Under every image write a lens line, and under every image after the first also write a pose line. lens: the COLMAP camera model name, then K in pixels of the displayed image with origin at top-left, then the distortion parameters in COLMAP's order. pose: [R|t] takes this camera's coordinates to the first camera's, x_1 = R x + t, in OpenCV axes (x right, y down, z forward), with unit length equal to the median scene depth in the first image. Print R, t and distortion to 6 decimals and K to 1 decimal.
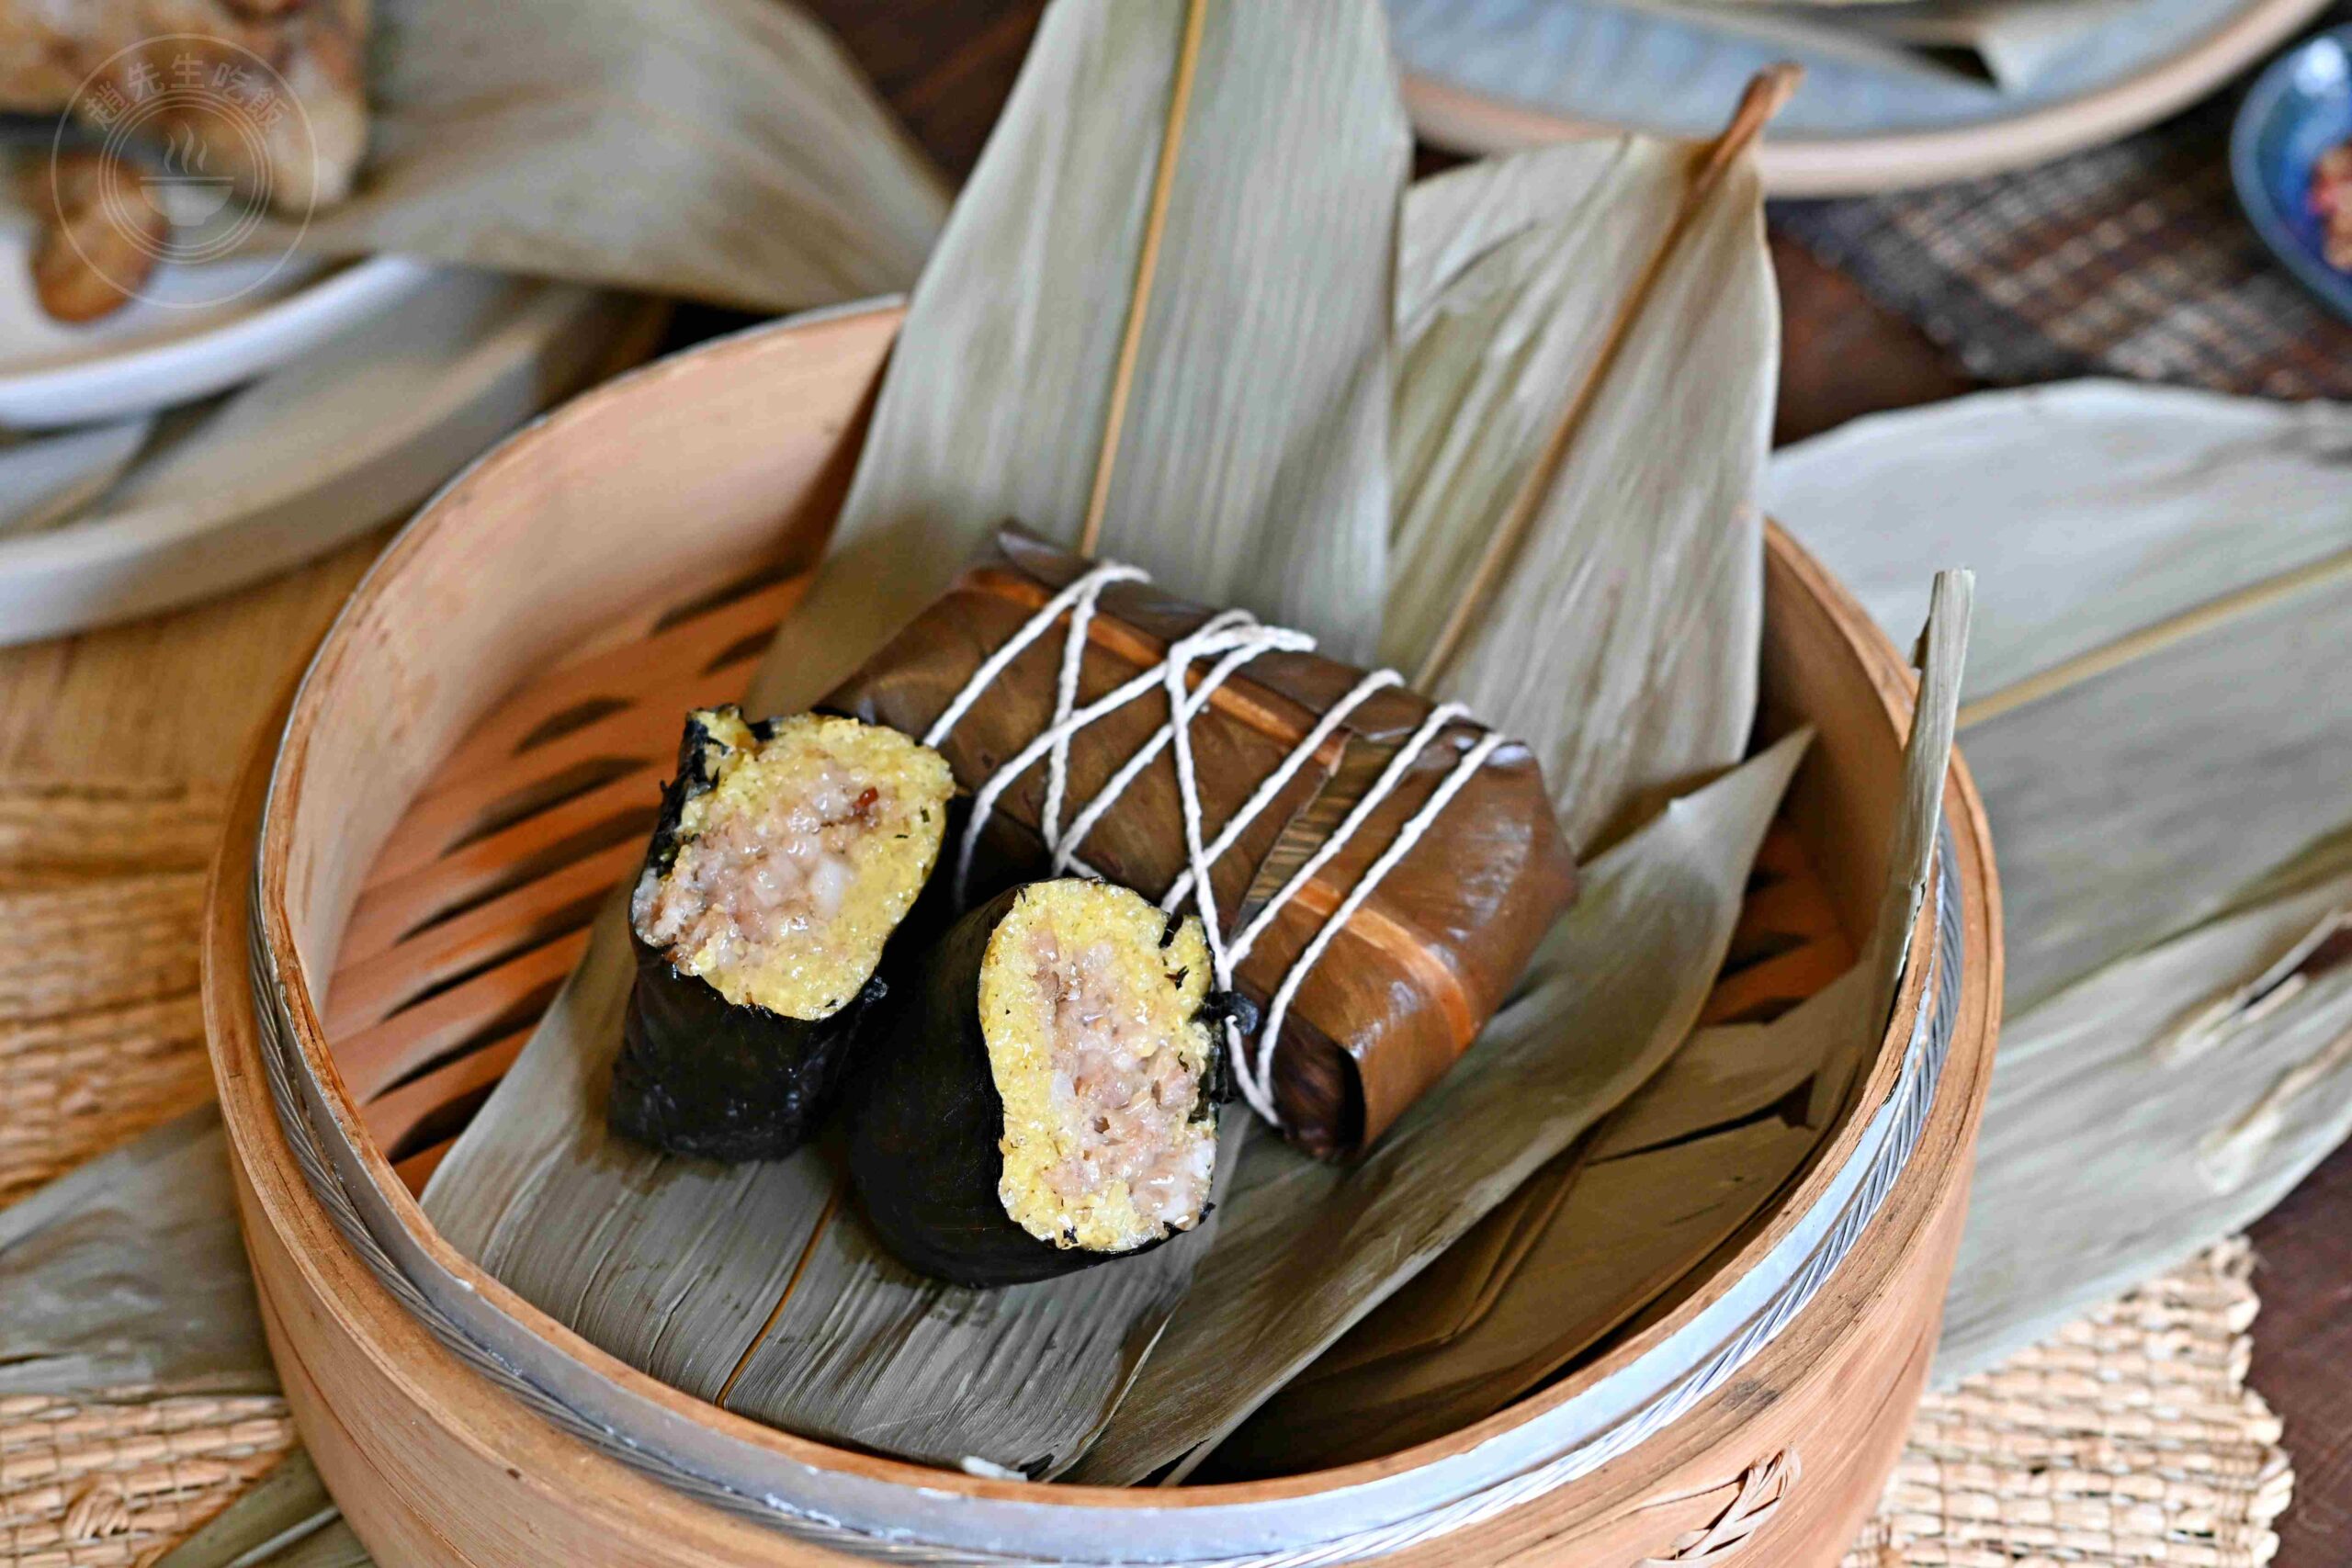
lens RADIAL K [[5016.6, 0, 1178.3], [0, 5016.6, 778.5], [0, 0, 1]] dist [-0.021381, 0.000000]
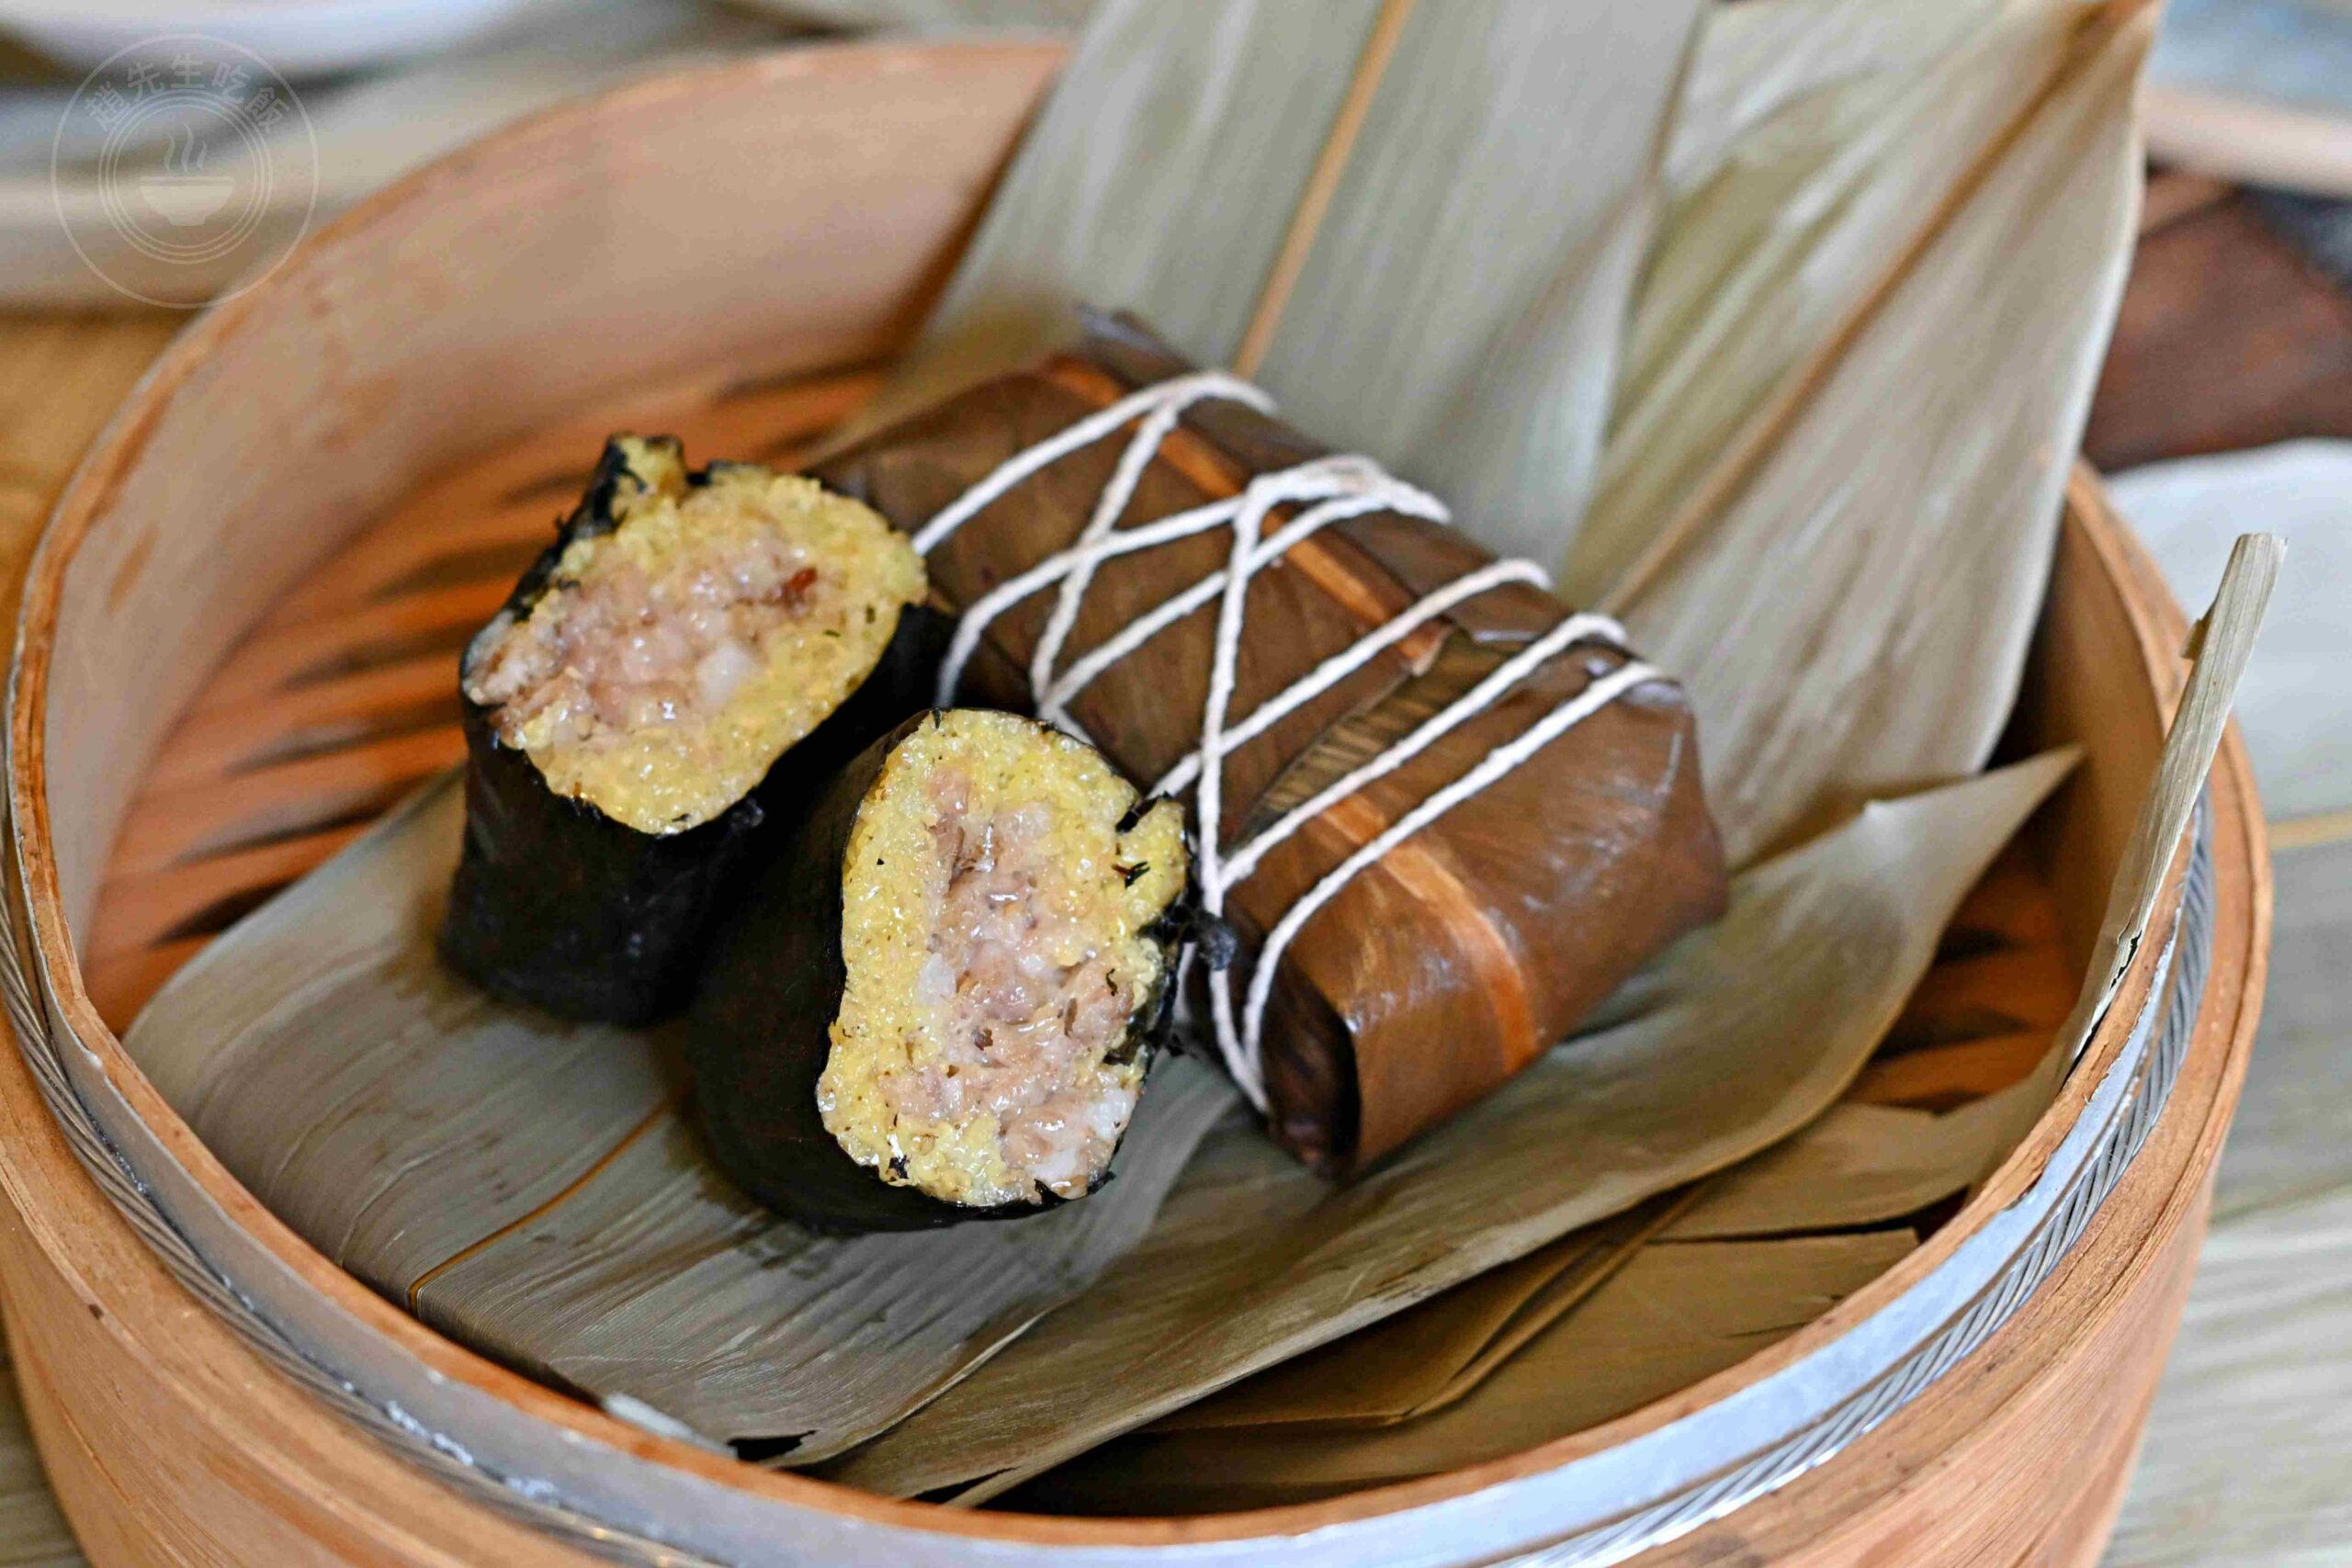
lens RADIAL K [[5016.6, 0, 1171.5], [0, 5016.6, 790.3], [0, 0, 1]] dist [-0.021381, 0.000000]
pose [[0.969682, 0.185889, -0.158626, 0.121104], [-0.193076, 0.980693, -0.031029, 0.048593], [0.149795, 0.060715, 0.986851, 0.245244]]
